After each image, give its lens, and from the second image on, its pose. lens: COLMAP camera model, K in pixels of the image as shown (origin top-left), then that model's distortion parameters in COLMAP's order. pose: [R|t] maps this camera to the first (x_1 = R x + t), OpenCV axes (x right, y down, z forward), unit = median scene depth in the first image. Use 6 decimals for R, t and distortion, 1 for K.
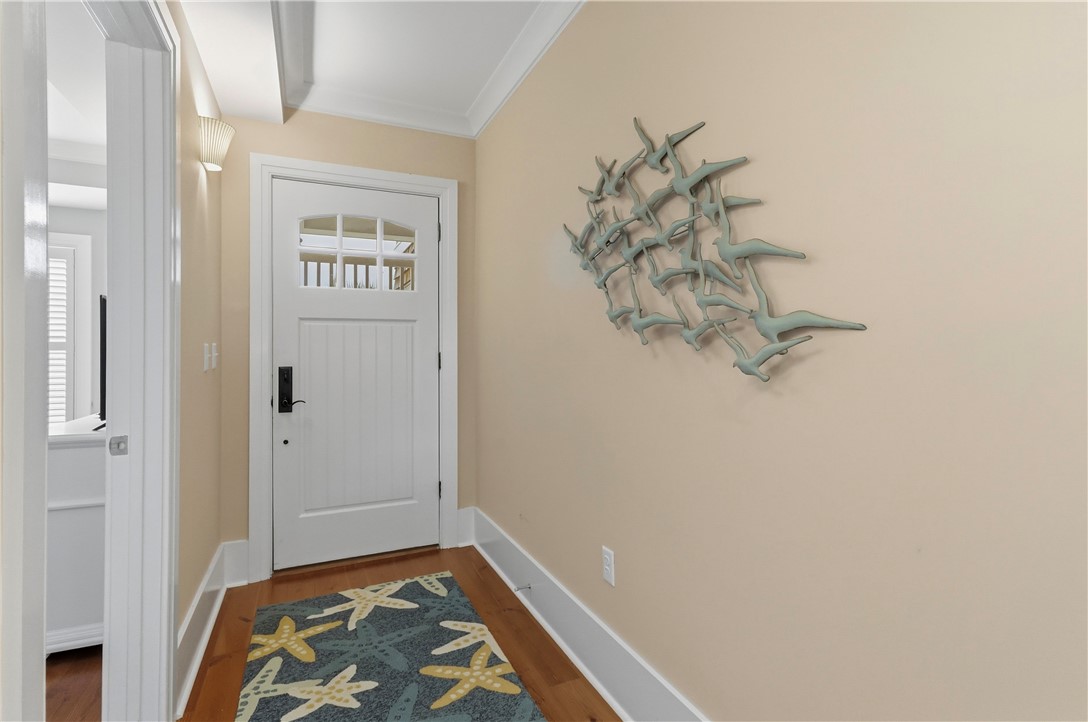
lens RADIAL K [[518.8, 0, 539.9], [0, 518.8, 341.8], [0, 0, 1]] dist [0.007793, 0.000193]
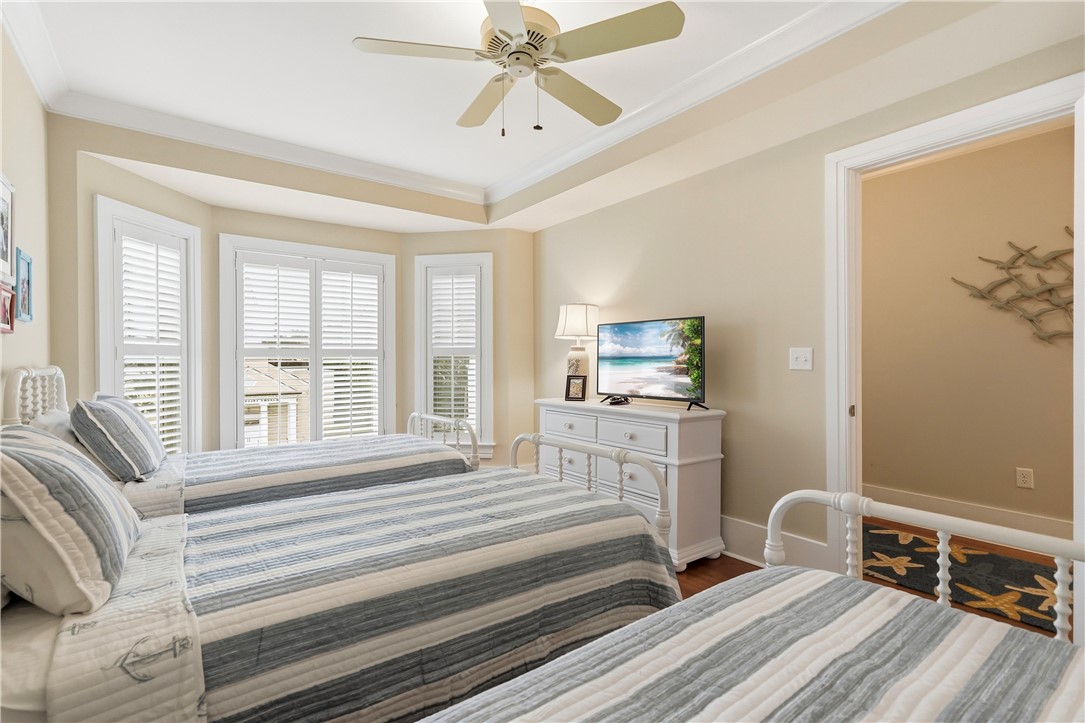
lens RADIAL K [[496.2, 0, 542.5], [0, 496.2, 361.5], [0, 0, 1]] dist [0.003616, 0.000151]
pose [[0.977193, 0.001999, 0.212344, -2.035370], [-0.005546, 0.999855, 0.016108, 0.020030], [-0.212281, -0.016918, 0.977062, -0.322666]]
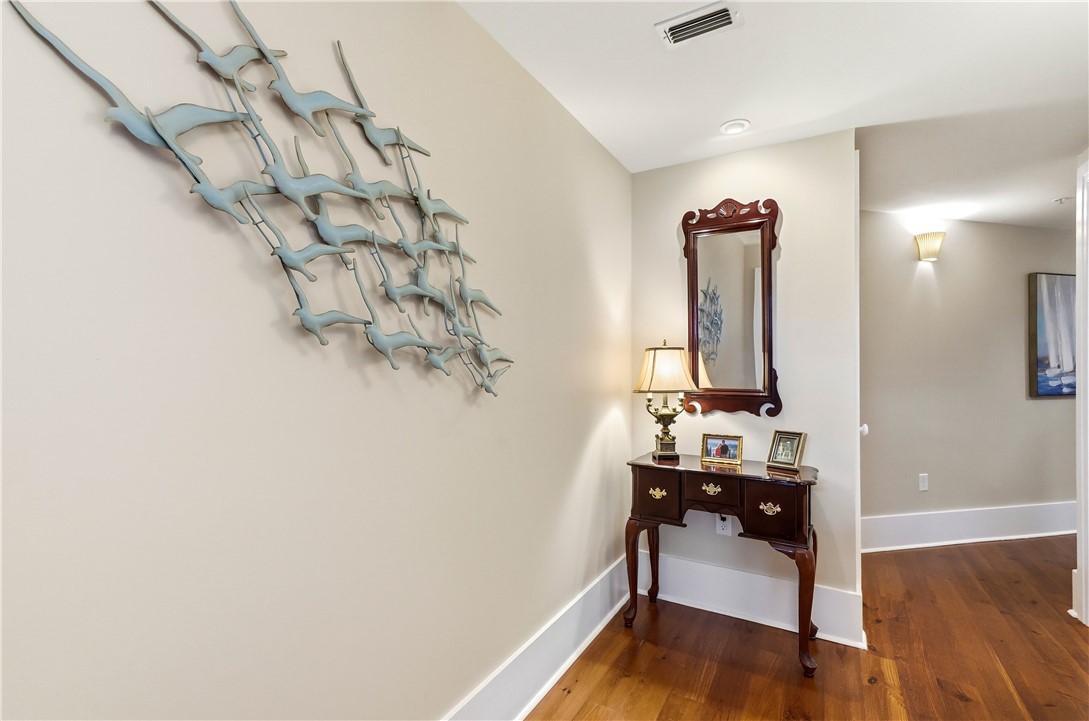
lens RADIAL K [[498.0, 0, 544.5], [0, 498.0, 360.5], [0, 0, 1]] dist [0.003616, 0.000151]
pose [[-0.583460, 0.008787, 0.812094, -0.535191], [-0.013520, 0.999698, -0.020530, 0.003806], [-0.812029, -0.022958, -0.583165, 1.208799]]
